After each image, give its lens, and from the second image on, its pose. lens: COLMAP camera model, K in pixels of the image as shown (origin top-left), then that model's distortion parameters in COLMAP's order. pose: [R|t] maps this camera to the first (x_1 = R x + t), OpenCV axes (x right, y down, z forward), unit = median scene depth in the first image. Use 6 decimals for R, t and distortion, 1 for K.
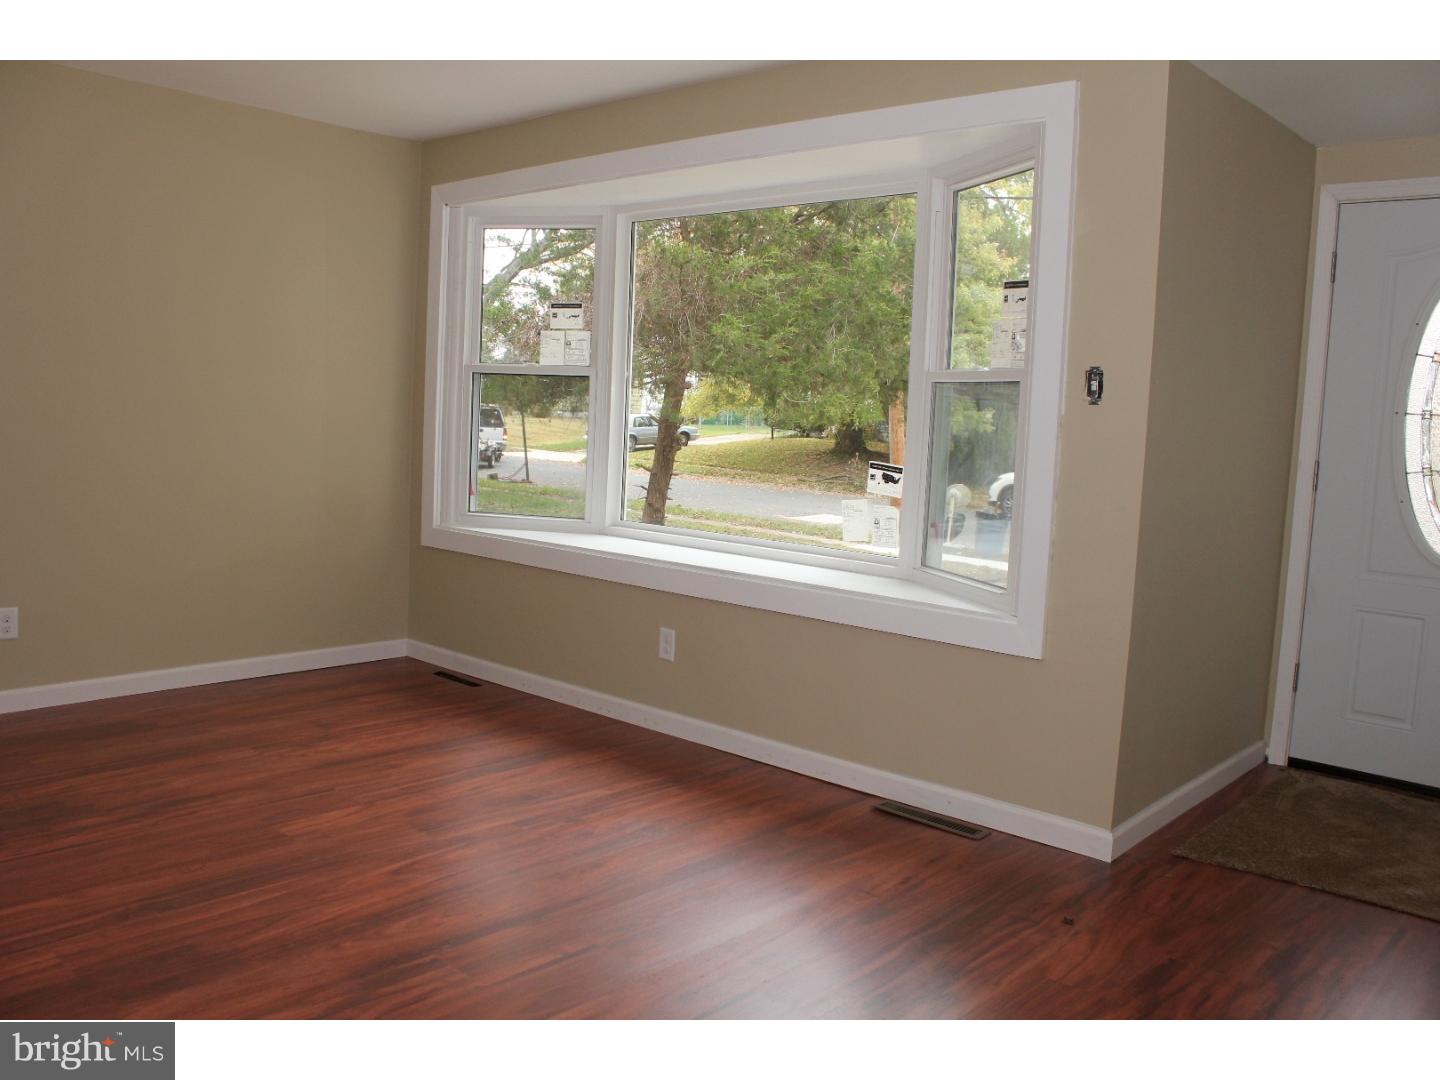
lens RADIAL K [[1206.3, 0, 717.8], [0, 1206.3, 530.4], [0, 0, 1]] dist [-0.164409, 0.141200]
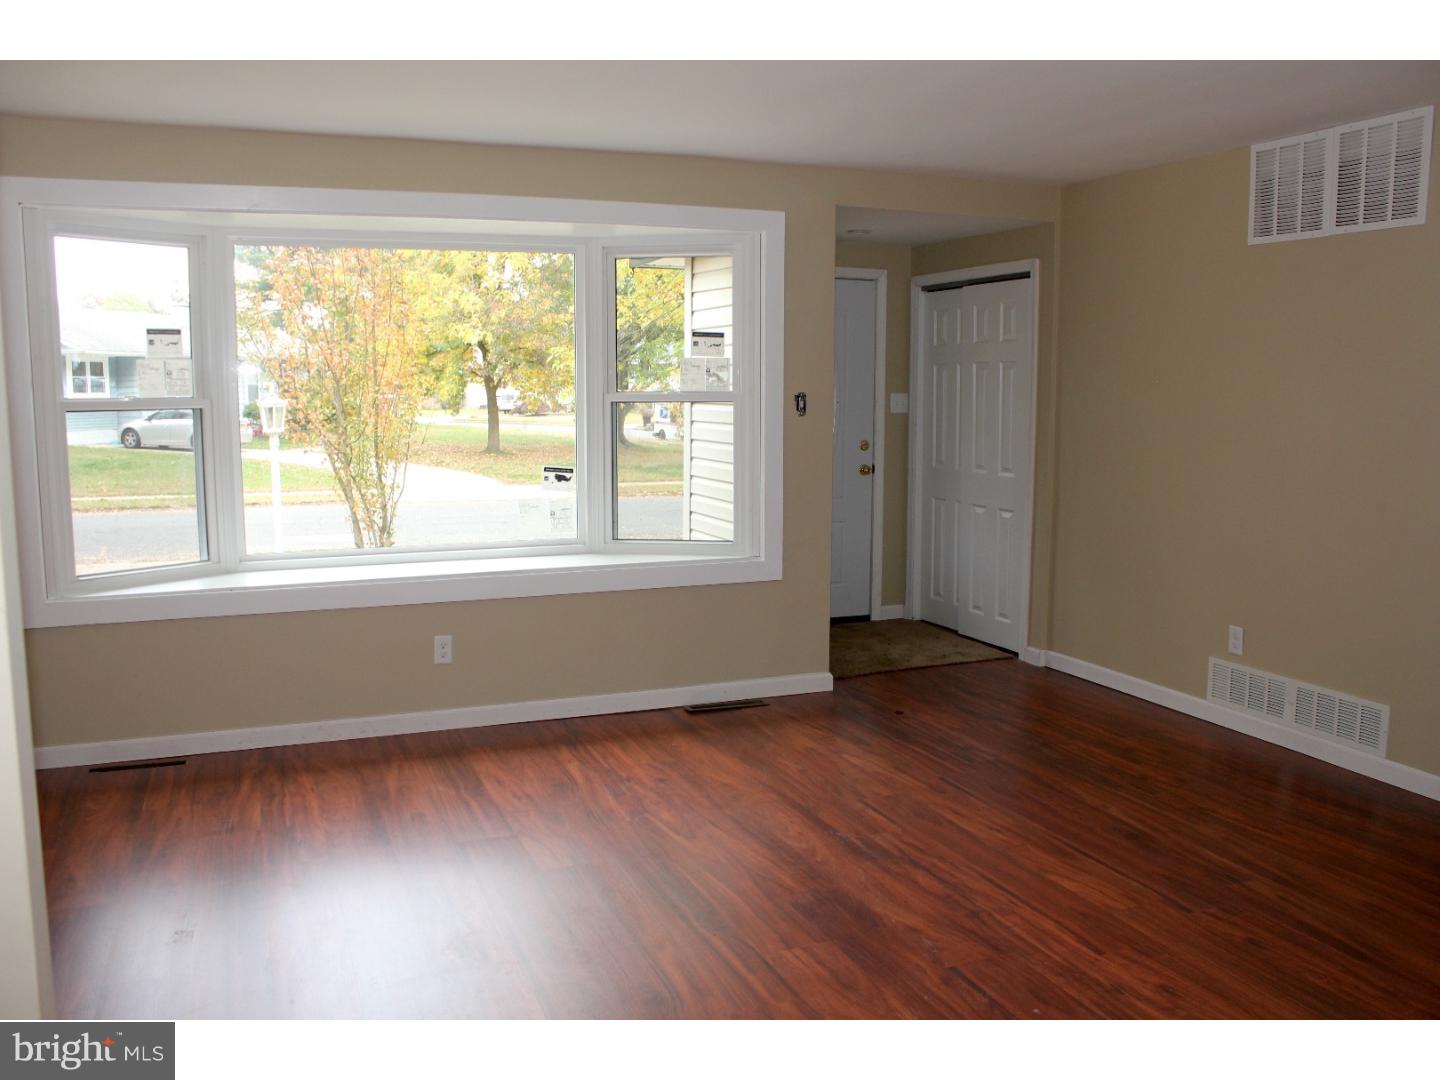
lens RADIAL K [[1206.3, 0, 718.3], [0, 1206.3, 542.1], [0, 0, 1]] dist [-0.164409, 0.141200]
pose [[0.432364, -0.154908, 0.888293, -1.083937], [0.109407, 0.986867, 0.118847, -0.128235], [-0.895037, 0.045800, 0.443633, 0.341913]]
